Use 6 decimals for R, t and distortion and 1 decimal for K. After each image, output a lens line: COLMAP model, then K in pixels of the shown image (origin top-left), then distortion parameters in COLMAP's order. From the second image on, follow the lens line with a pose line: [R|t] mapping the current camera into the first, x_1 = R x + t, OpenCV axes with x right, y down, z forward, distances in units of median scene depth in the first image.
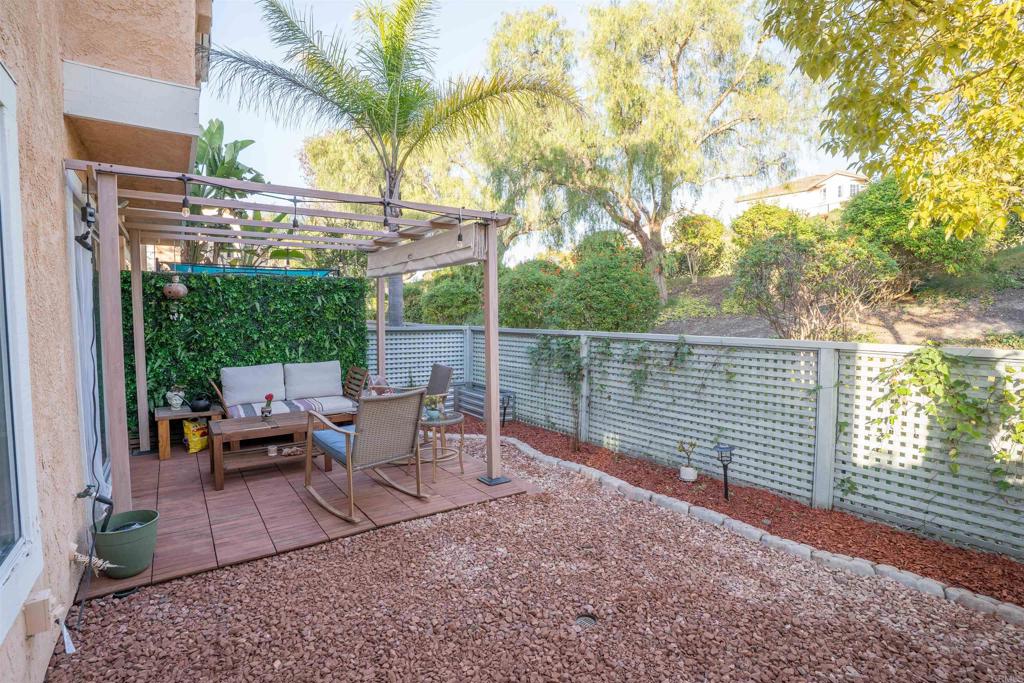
lens RADIAL K [[501.6, 0, 511.3], [0, 501.6, 336.9], [0, 0, 1]] dist [-0.079381, 0.035824]
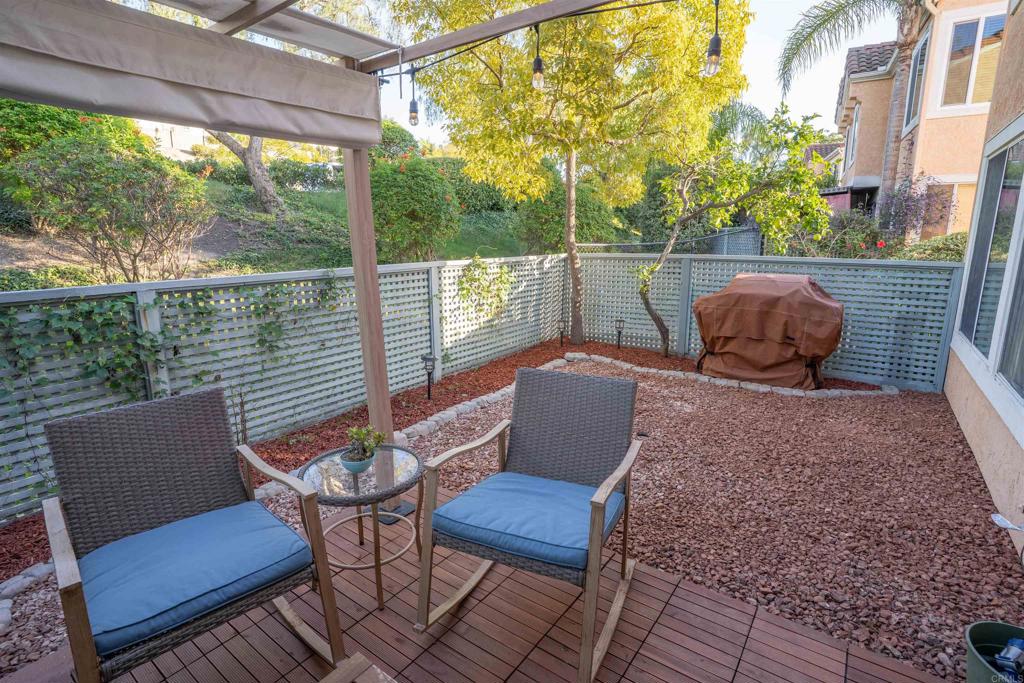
lens RADIAL K [[501.6, 0, 511.3], [0, 501.6, 336.9], [0, 0, 1]] dist [-0.079381, 0.035824]
pose [[-0.323315, -0.184502, 0.928131, -0.728537], [0.050758, 0.976015, 0.211702, -0.067483], [-0.944929, 0.115556, -0.306196, 1.173164]]
